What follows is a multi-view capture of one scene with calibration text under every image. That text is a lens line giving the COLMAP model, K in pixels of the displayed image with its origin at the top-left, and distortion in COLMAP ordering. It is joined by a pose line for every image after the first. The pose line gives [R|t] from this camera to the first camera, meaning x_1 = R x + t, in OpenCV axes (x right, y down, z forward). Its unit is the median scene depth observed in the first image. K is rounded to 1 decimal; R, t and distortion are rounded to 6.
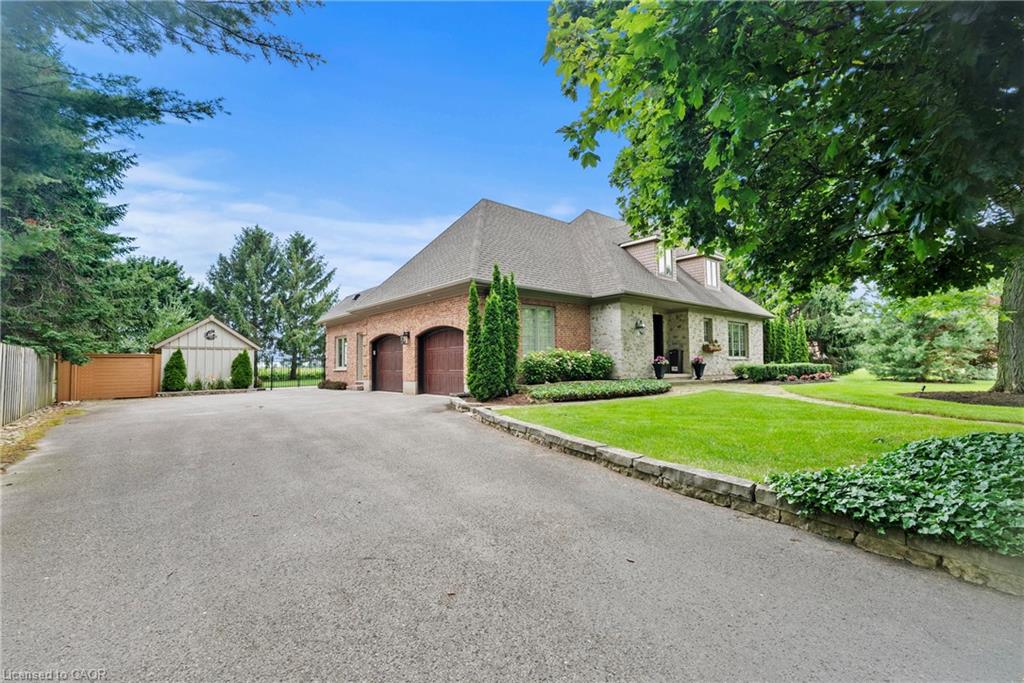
lens RADIAL K [[450.2, 0, 512.0], [0, 450.2, 341.5], [0, 0, 1]] dist [0.002481, -0.000285]
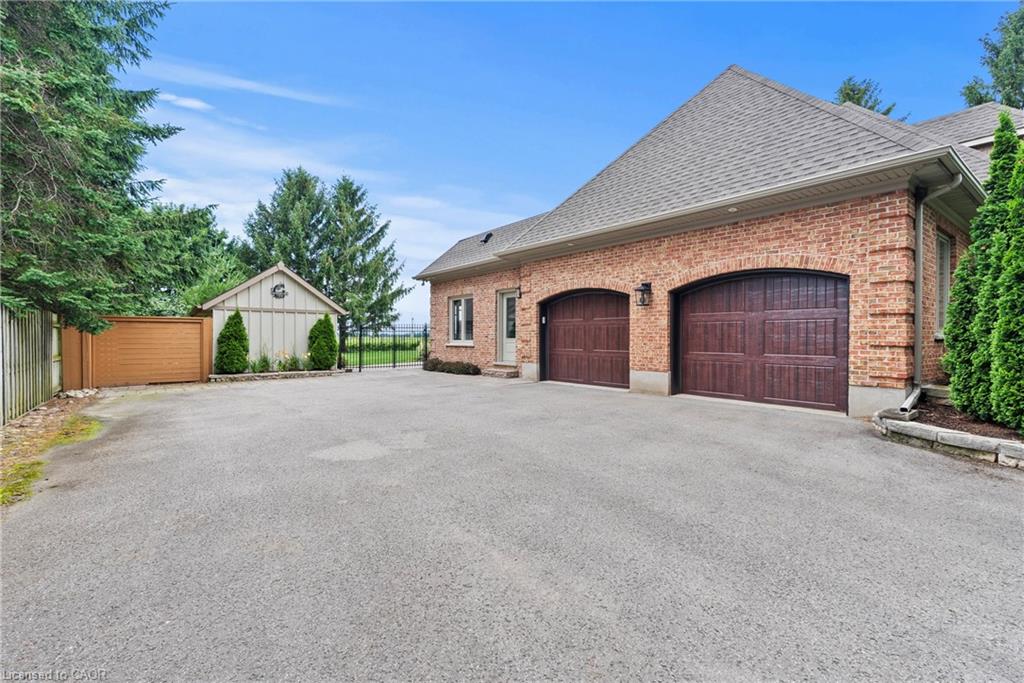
lens RADIAL K [[456.6, 0, 508.2], [0, 456.6, 340.3], [0, 0, 1]] dist [-0.002016, 0.000750]
pose [[0.998987, 0.015109, -0.042393, -0.291408], [-0.012543, 0.998110, 0.060158, 0.013866], [0.043221, -0.059566, 0.997288, 0.320694]]
